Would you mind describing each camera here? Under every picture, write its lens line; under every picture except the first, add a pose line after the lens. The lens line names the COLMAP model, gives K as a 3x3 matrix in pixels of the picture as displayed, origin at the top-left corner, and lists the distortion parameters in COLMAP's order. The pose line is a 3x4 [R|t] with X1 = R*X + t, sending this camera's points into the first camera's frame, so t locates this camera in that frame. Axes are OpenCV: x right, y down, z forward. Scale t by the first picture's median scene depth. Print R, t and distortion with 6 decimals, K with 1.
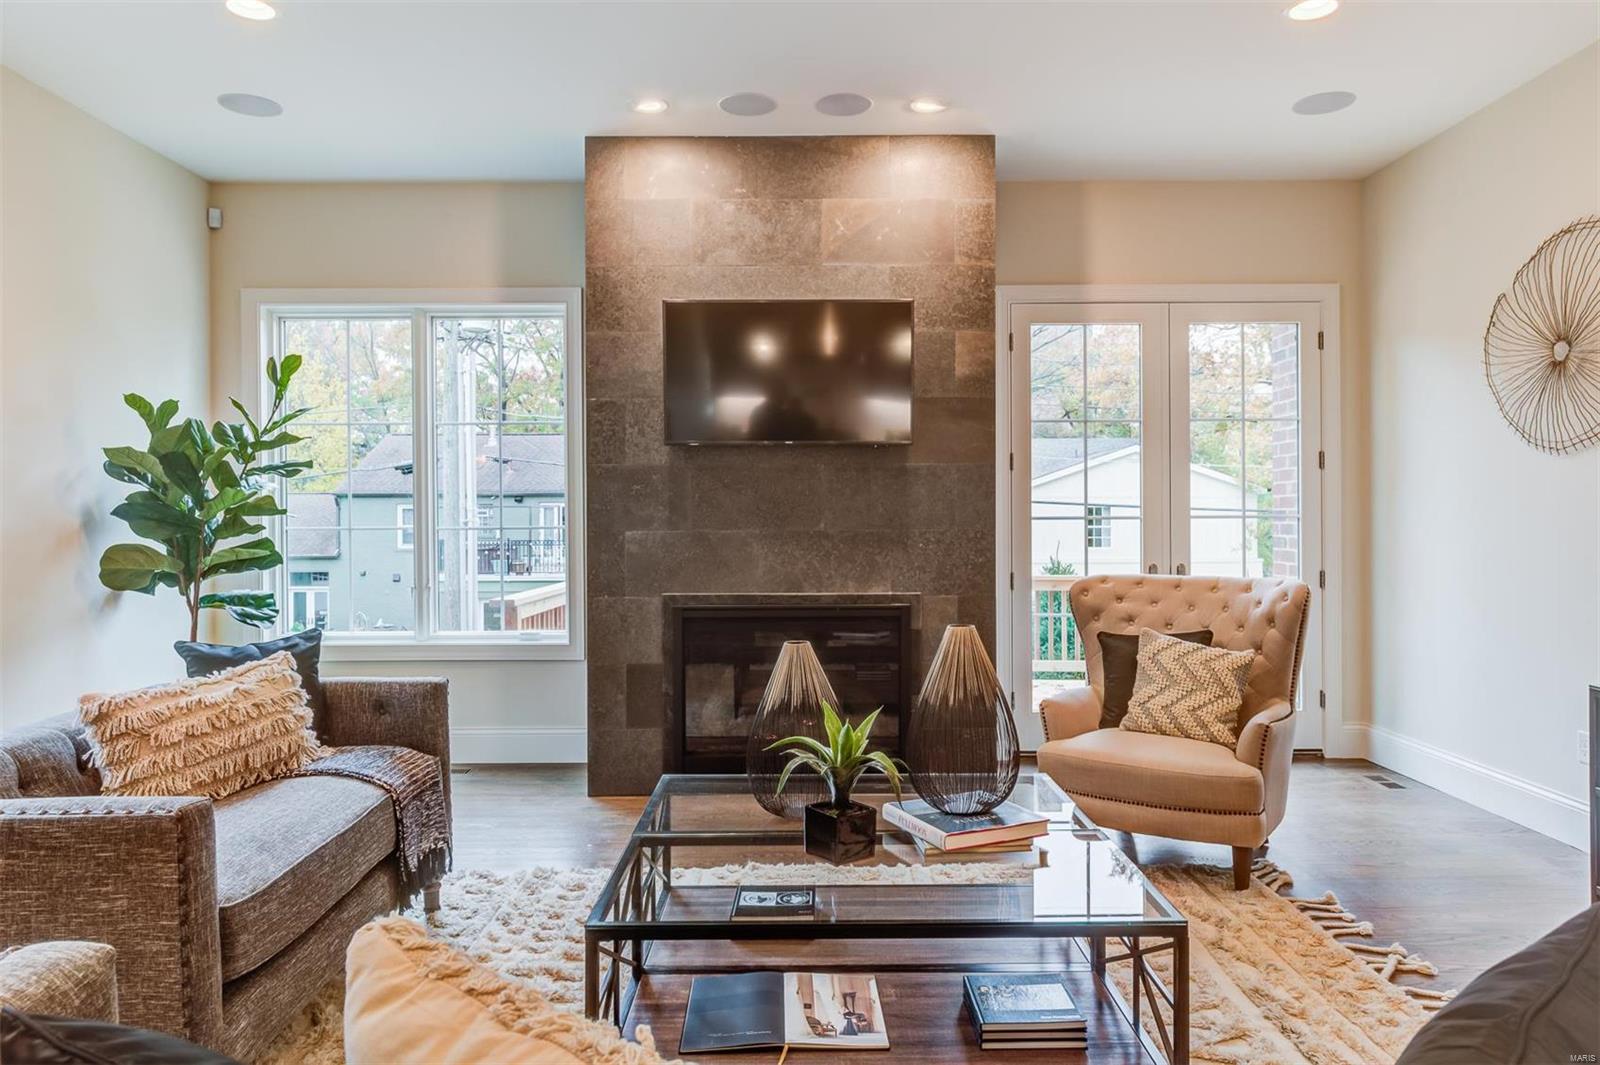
lens RADIAL K [[1079.0, 0, 801.6], [0, 1079.0, 512.1], [0, 0, 1]] dist [0.002304, 0.000844]
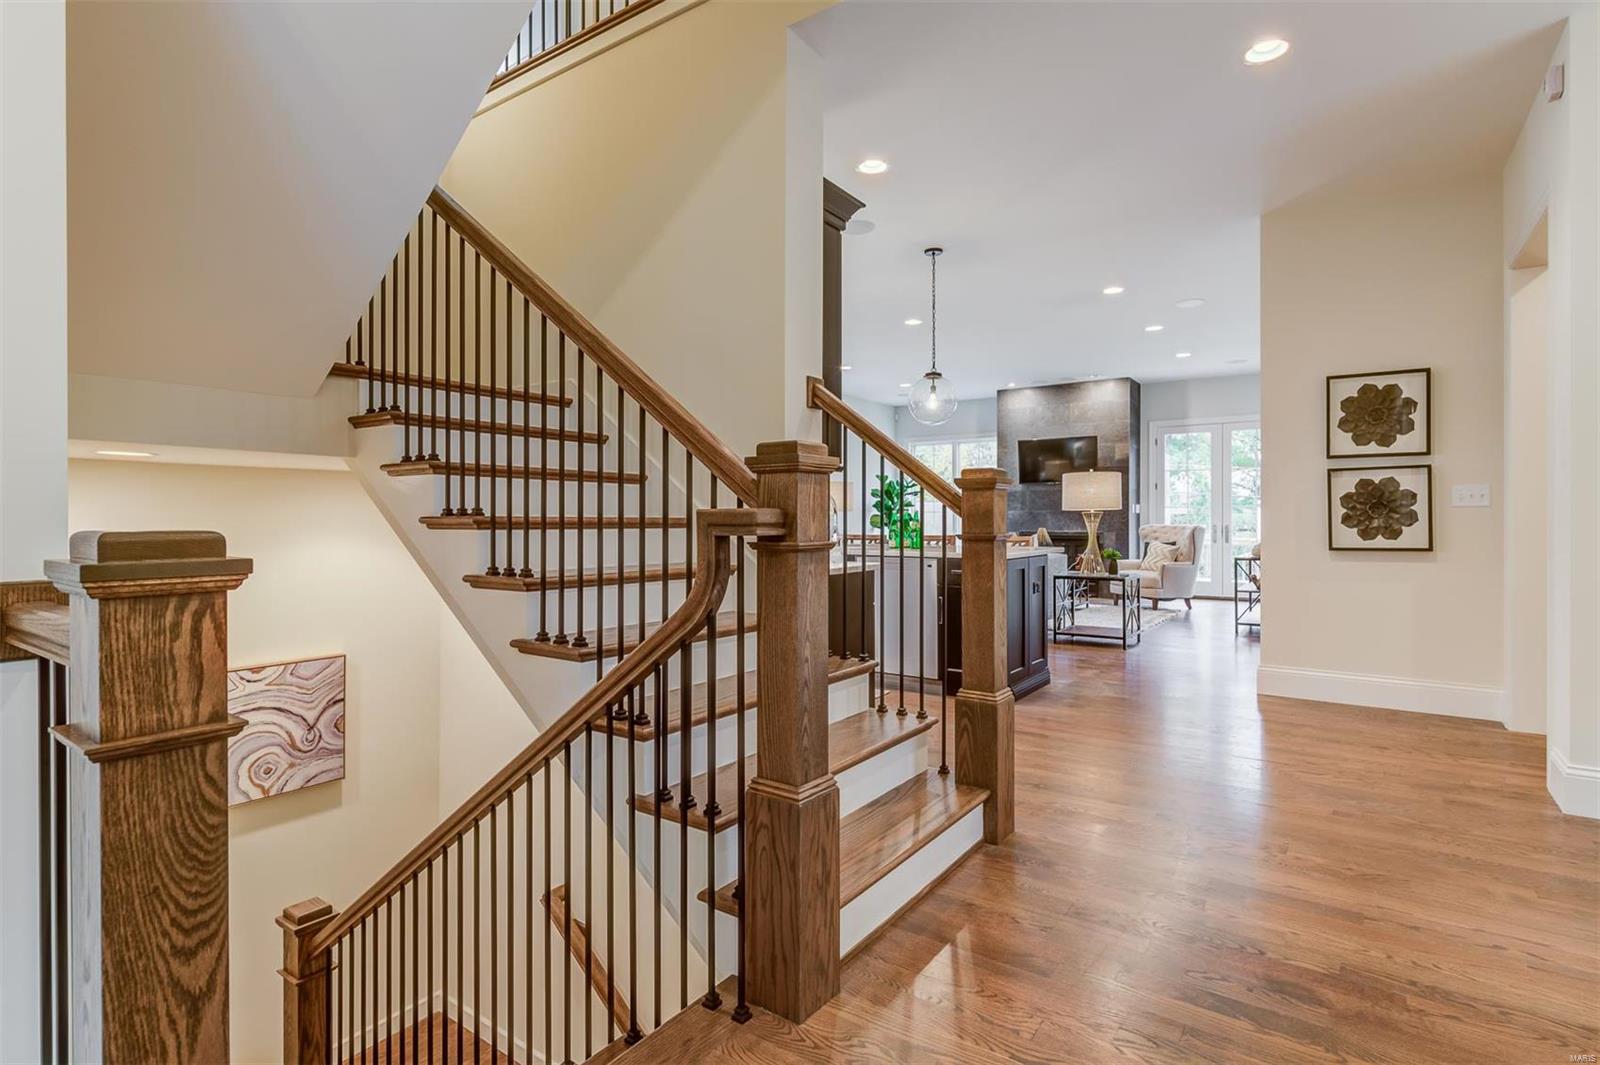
lens RADIAL K [[801.0, 0, 797.9], [0, 801.0, 527.7], [0, 0, 1]] dist [0.003168, 0.000828]
pose [[0.811538, 0.011227, -0.584192, 0.729068], [0.004927, 0.999648, 0.026056, 0.001016], [0.584280, -0.024024, 0.811197, -1.321344]]
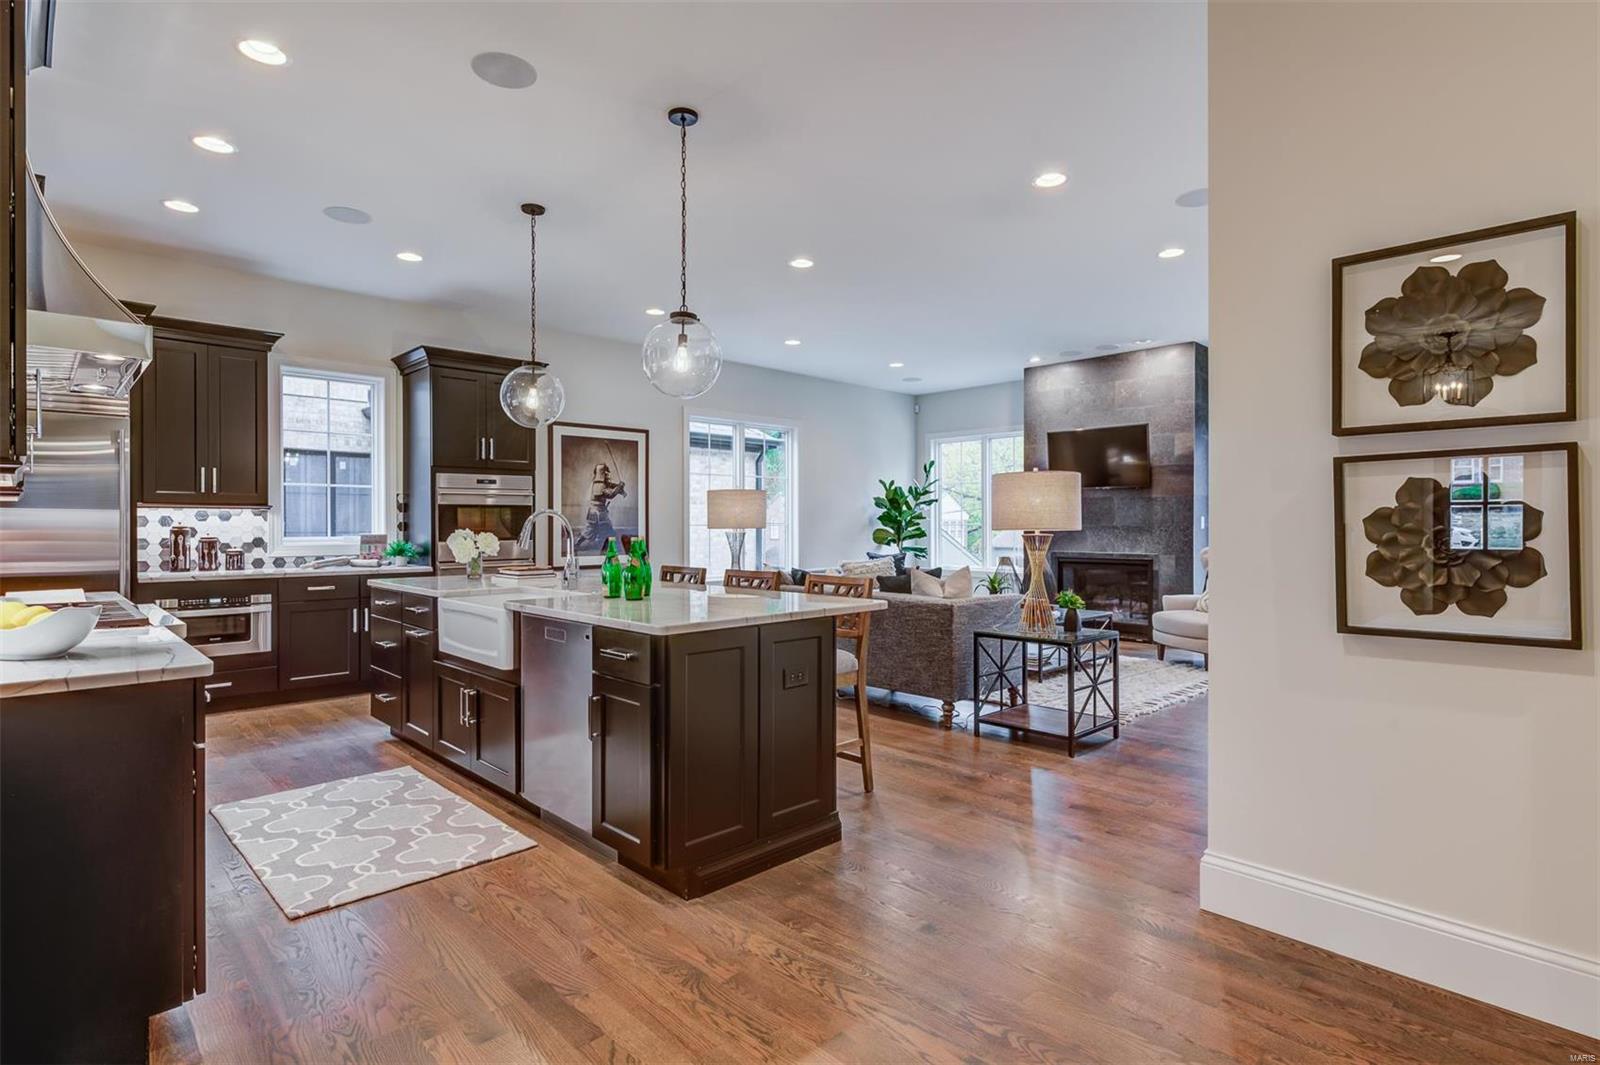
lens RADIAL K [[811.4, 0, 800.0], [0, 811.4, 532.5], [0, 0, 1]] dist [0.001544, 0.000134]
pose [[0.692850, 0.010500, -0.721005, 0.803190], [0.007930, 0.999723, 0.022179, -0.012024], [0.721038, -0.021084, 0.692574, -0.688573]]
